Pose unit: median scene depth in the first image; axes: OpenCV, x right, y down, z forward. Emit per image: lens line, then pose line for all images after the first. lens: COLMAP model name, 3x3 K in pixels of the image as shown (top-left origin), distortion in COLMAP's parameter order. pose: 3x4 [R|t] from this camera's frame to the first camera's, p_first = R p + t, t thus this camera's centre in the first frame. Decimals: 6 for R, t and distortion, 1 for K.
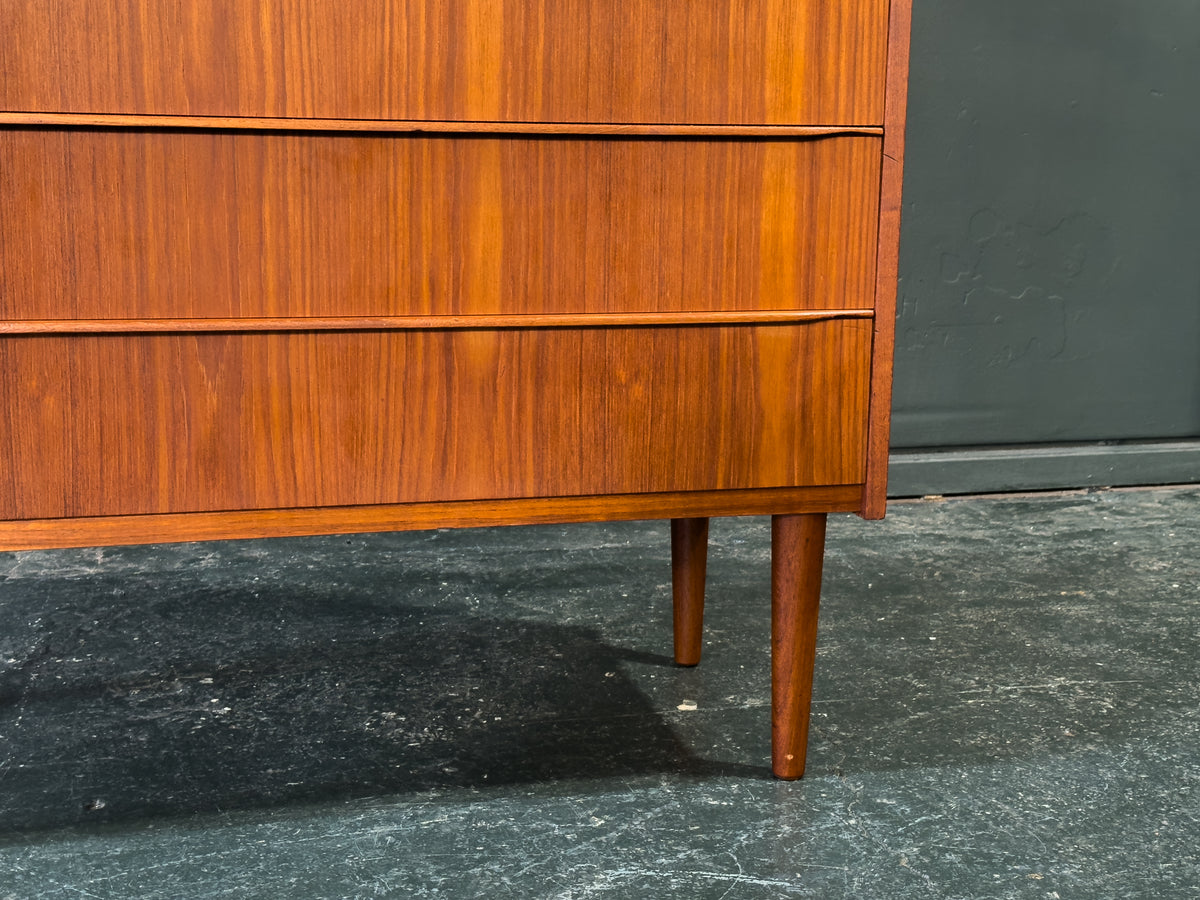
lens RADIAL K [[1777.2, 0, 633.0], [0, 1777.2, 422.5], [0, 0, 1]] dist [0.181955, -0.337948]
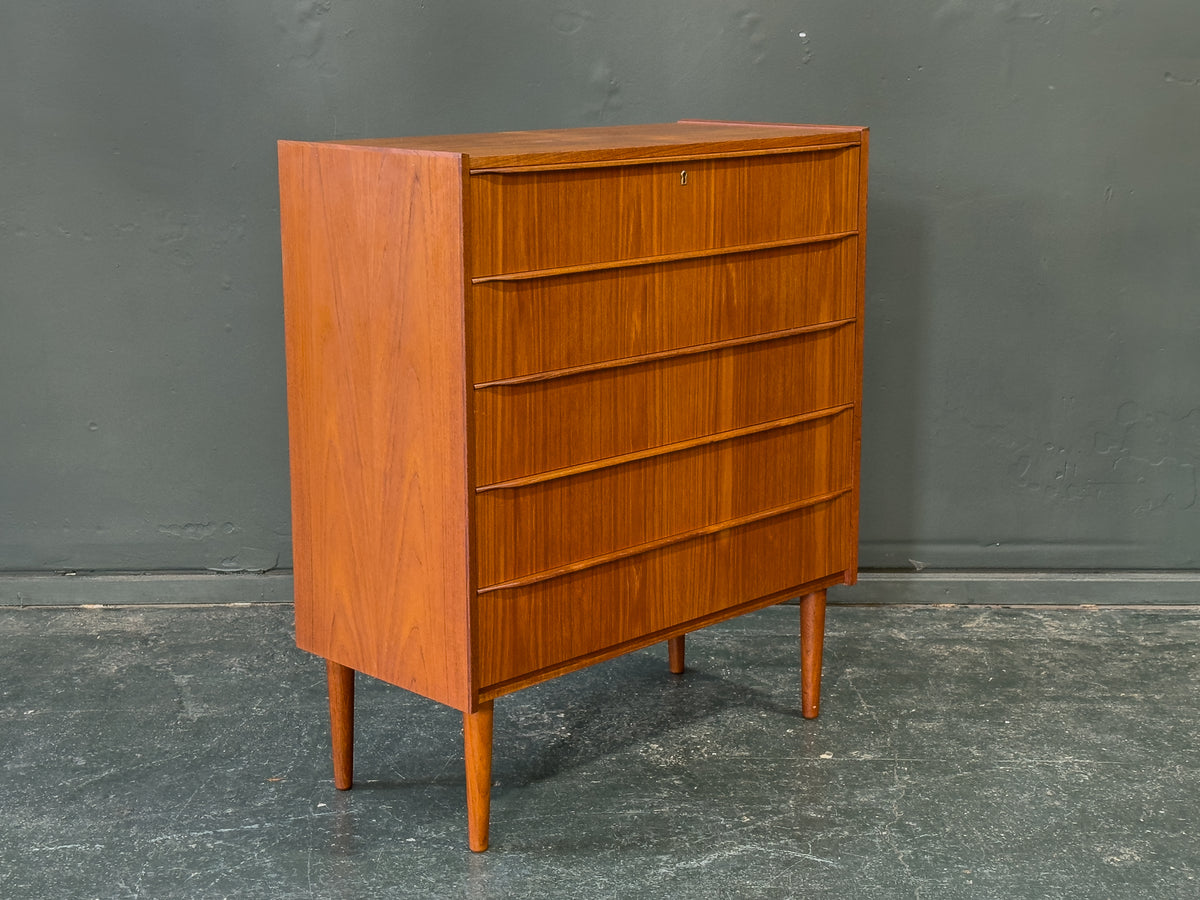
lens RADIAL K [[1819.2, 0, 599.1], [0, 1819.2, 397.4], [0, 0, 1]] dist [0.153193, -0.090340]
pose [[0.963953, 0.032956, -0.264024, 0.286919], [-0.029723, 0.999426, 0.016229, -0.216691], [0.264407, -0.007796, 0.964380, -0.786487]]
